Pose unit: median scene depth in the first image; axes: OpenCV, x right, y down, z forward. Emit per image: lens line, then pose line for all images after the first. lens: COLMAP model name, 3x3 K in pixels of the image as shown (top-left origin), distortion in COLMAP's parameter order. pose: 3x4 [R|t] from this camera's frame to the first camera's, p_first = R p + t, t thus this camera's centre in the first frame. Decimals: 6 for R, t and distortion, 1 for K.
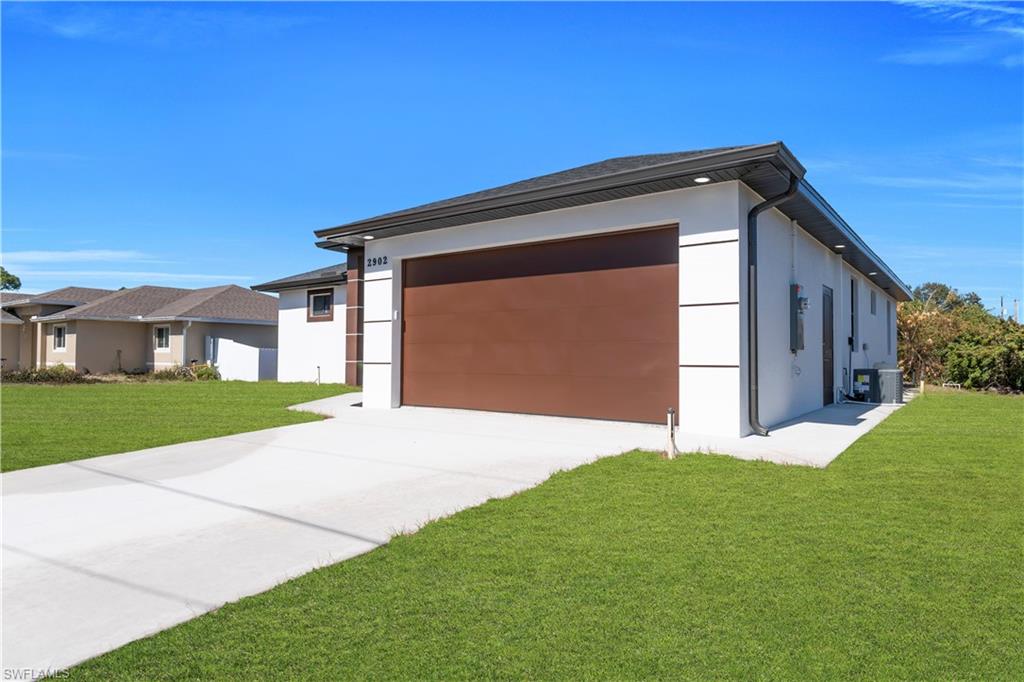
lens RADIAL K [[615.1, 0, 512.0], [0, 615.1, 341.0], [0, 0, 1]] dist [-0.000947, -0.000095]
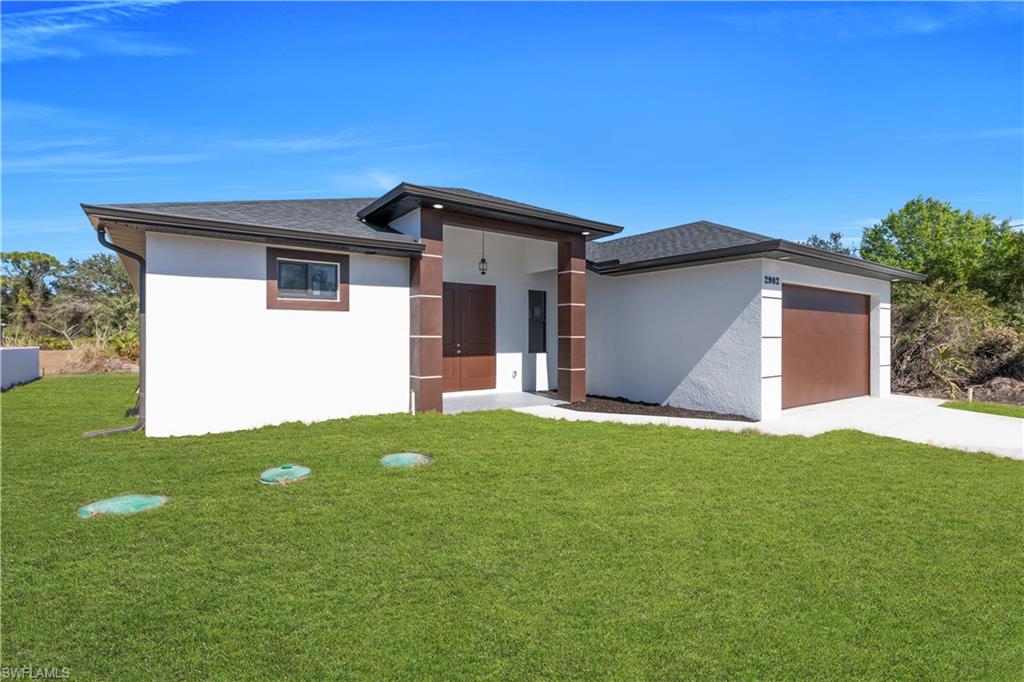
lens RADIAL K [[464.9, 0, 512.0], [0, 464.9, 341.0], [0, 0, 1]] dist [0.001412, -0.000146]
pose [[0.306592, -0.023620, 0.951548, -0.709847], [-0.031462, 0.998894, 0.034932, -0.026212], [-0.951321, -0.040647, 0.305510, 0.755433]]
